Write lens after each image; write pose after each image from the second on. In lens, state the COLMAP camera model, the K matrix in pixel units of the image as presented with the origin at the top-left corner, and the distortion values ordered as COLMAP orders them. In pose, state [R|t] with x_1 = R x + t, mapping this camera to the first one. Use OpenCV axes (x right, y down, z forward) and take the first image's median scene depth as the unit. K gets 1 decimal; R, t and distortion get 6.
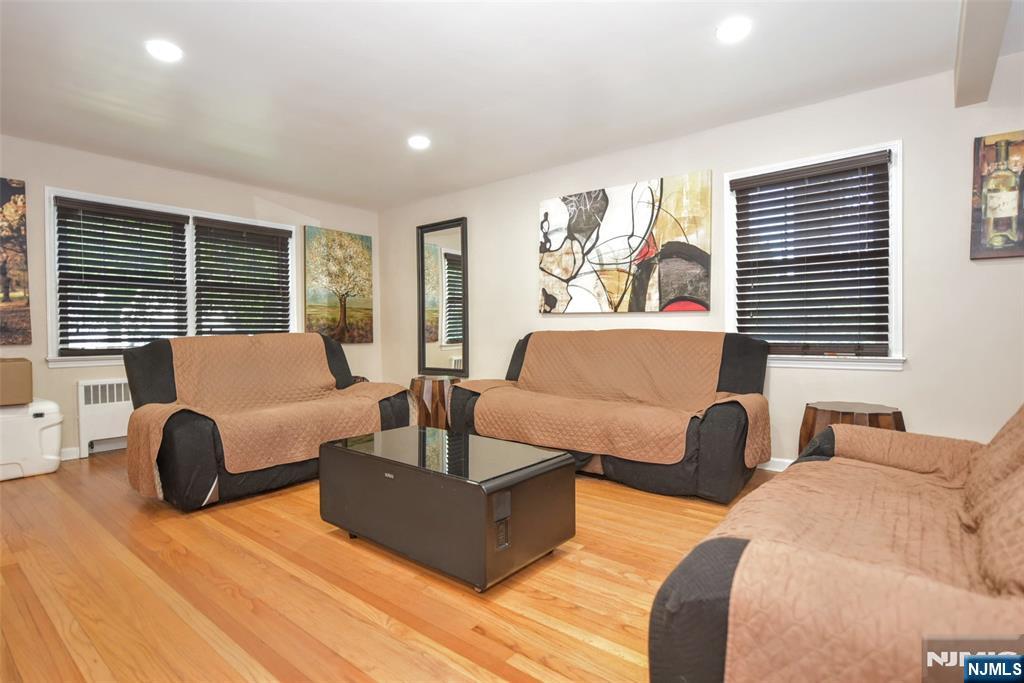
lens RADIAL K [[511.7, 0, 512.0], [0, 511.7, 341.5], [0, 0, 1]] dist [-0.003085, -0.000461]
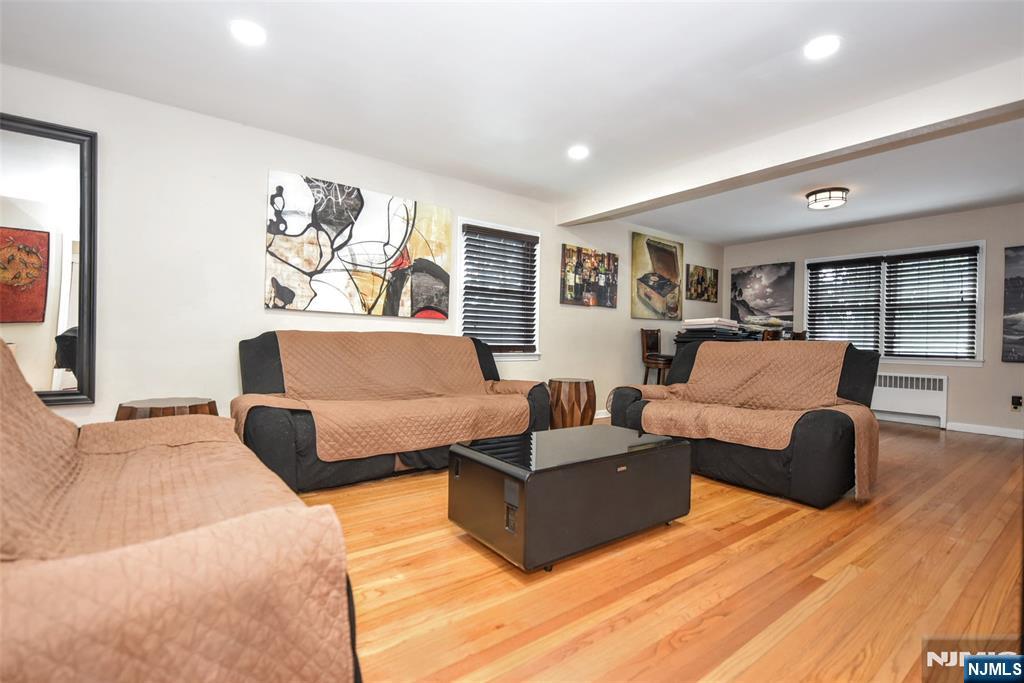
lens RADIAL K [[467.1, 0, 513.1], [0, 467.1, 344.5], [0, 0, 1]] dist [-0.003709, -0.000386]
pose [[0.237345, -0.003453, 0.971419, -0.644796], [-0.005764, 0.999971, 0.004963, -0.003943], [-0.971408, -0.006777, 0.237318, 0.511562]]
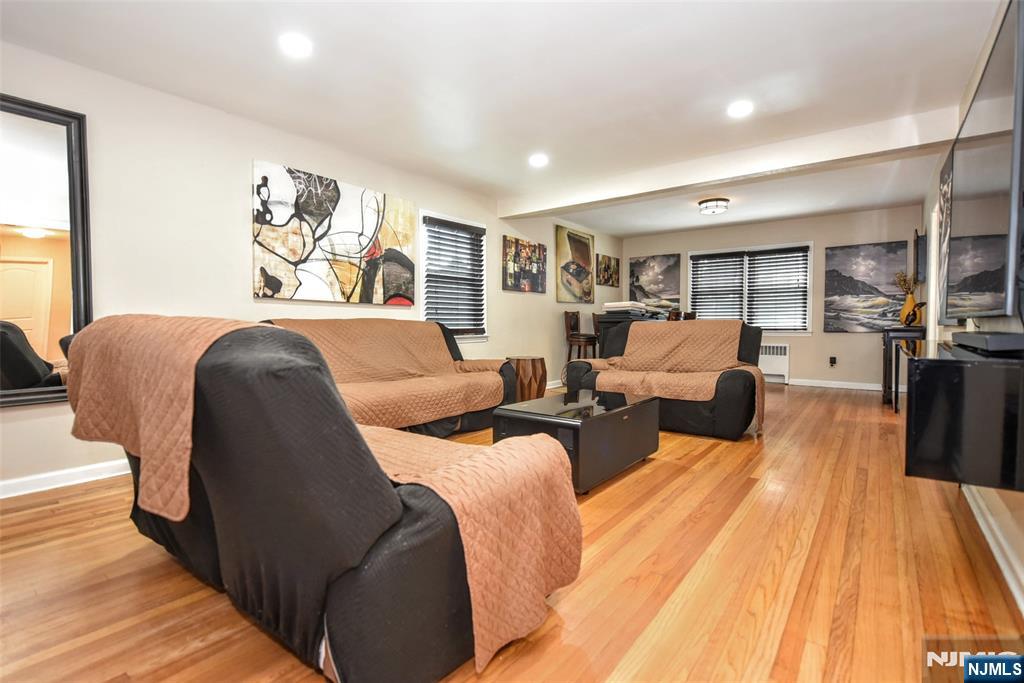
lens RADIAL K [[476.7, 0, 512.0], [0, 476.7, 341.5], [0, 0, 1]] dist [-0.003054, -0.000631]
pose [[-0.024372, -0.037119, 0.999014, -0.815722], [0.015799, 0.999171, 0.037510, -0.007454], [-0.999578, 0.016697, -0.023765, 0.697699]]
